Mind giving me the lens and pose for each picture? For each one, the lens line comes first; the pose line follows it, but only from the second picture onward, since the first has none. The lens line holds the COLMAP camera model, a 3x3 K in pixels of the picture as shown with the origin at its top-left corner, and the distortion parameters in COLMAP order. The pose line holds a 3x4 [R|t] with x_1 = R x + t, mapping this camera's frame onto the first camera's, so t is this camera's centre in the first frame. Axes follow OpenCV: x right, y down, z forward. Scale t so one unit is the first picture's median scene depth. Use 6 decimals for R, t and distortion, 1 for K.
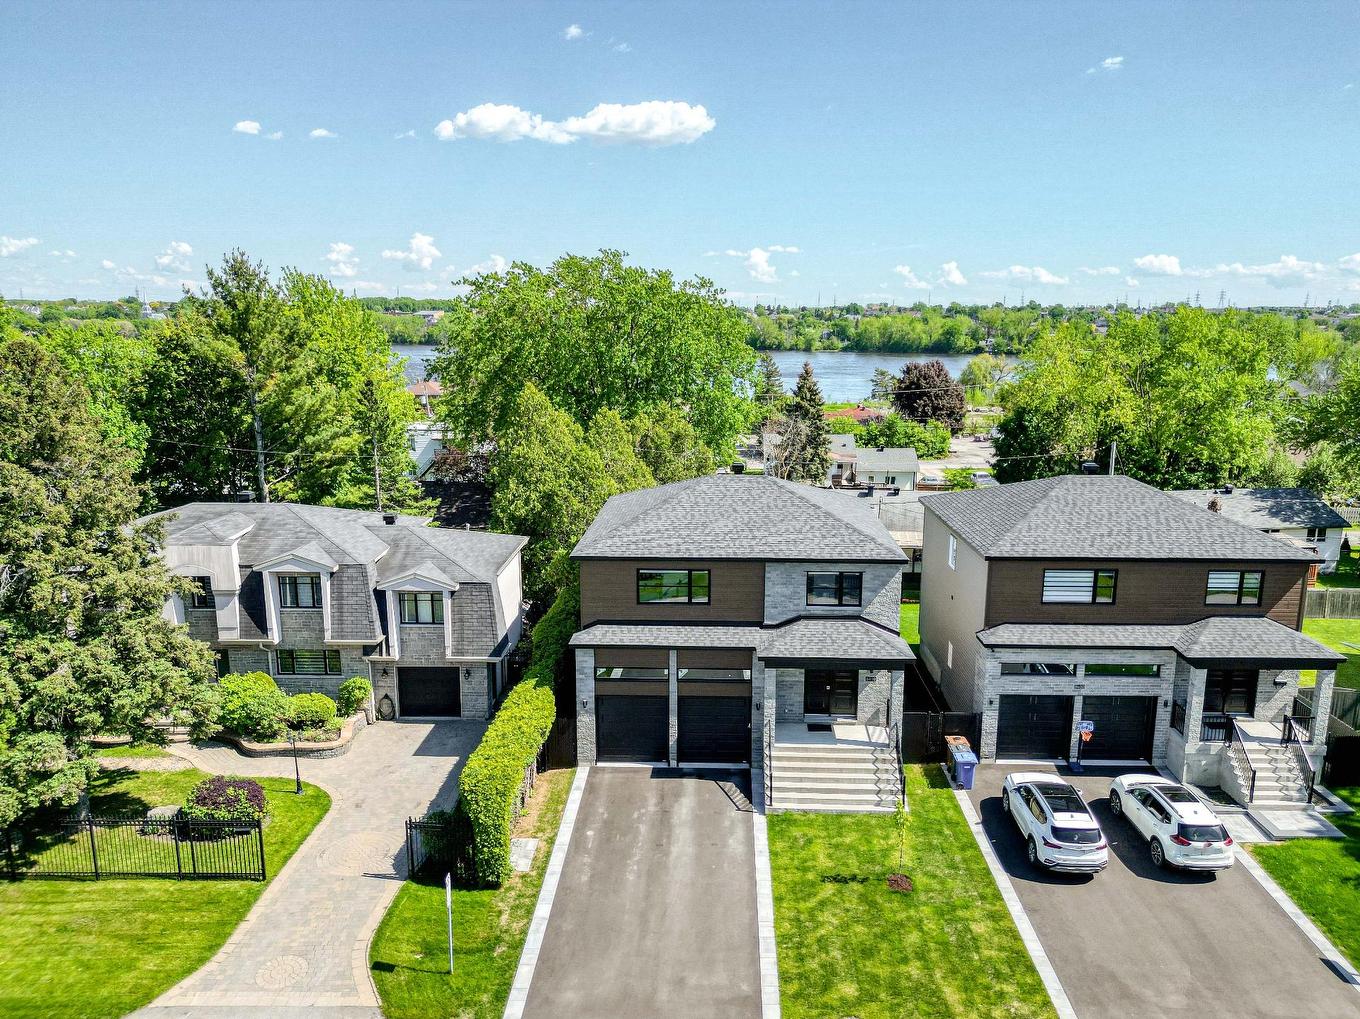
lens RADIAL K [[1010.6, 0, 709.4], [0, 1010.6, 520.0], [0, 0, 1]] dist [0.023446, -0.001584]
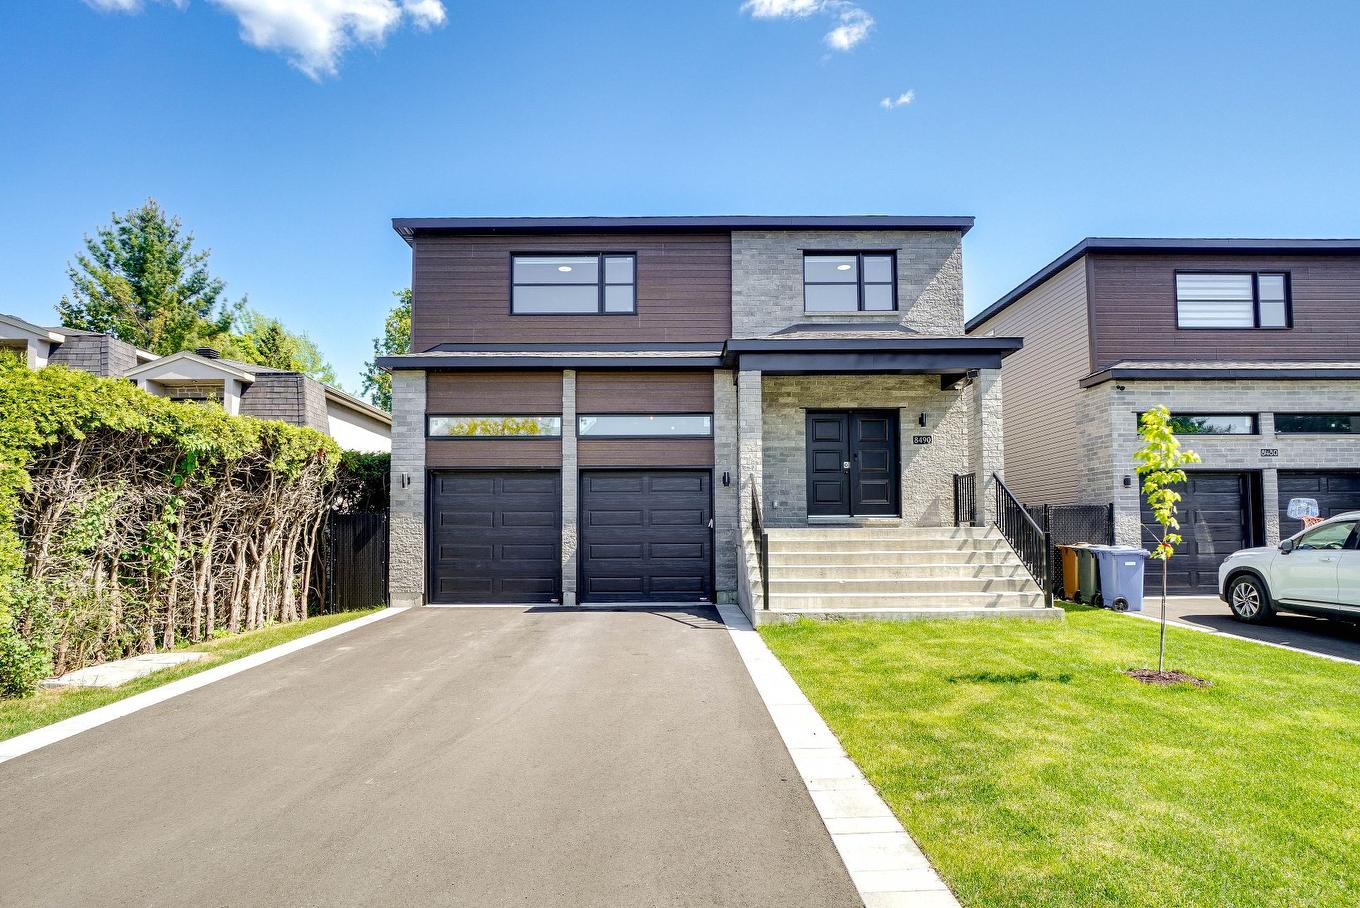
lens RADIAL K [[798.9, 0, 691.1], [0, 798.9, 453.6], [0, 0, 1]] dist [-0.020147, 0.002703]
pose [[0.998898, -0.009854, 0.045897, 0.009590], [0.021129, 0.967465, -0.252123, 0.277053], [-0.041920, 0.252815, 0.966606, 0.578854]]
